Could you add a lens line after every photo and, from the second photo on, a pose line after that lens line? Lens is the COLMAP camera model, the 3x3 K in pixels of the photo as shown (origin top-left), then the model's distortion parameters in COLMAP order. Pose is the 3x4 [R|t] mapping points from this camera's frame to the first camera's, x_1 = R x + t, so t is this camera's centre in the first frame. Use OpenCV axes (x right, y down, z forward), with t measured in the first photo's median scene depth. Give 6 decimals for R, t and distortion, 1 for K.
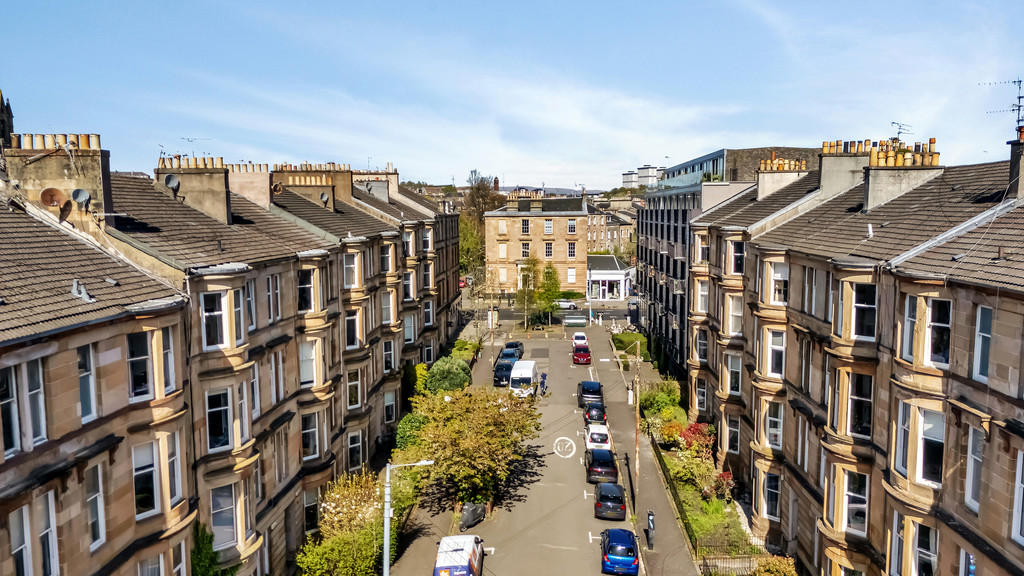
lens RADIAL K [[787.5, 0, 511.7], [0, 787.5, 291.1], [0, 0, 1]] dist [0.040528, -0.002071]
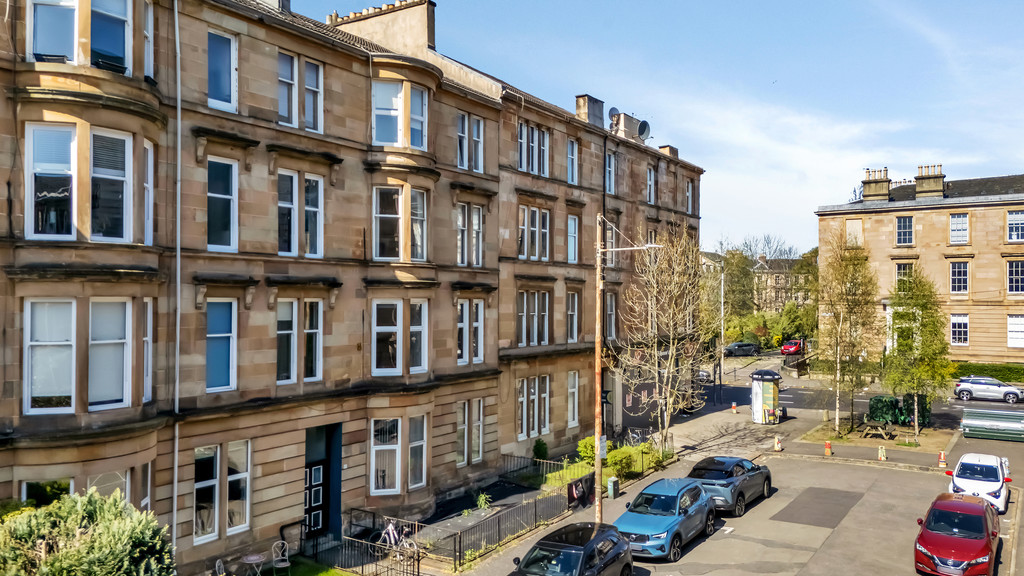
lens RADIAL K [[787.5, 0, 513.1], [0, 787.5, 291.4], [0, 0, 1]] dist [0.040528, -0.002071]
pose [[0.857187, 0.000390, -0.515005, 0.064384], [-0.062703, 0.992639, -0.103614, 0.023649], [0.511174, 0.121109, 0.850902, 0.452484]]
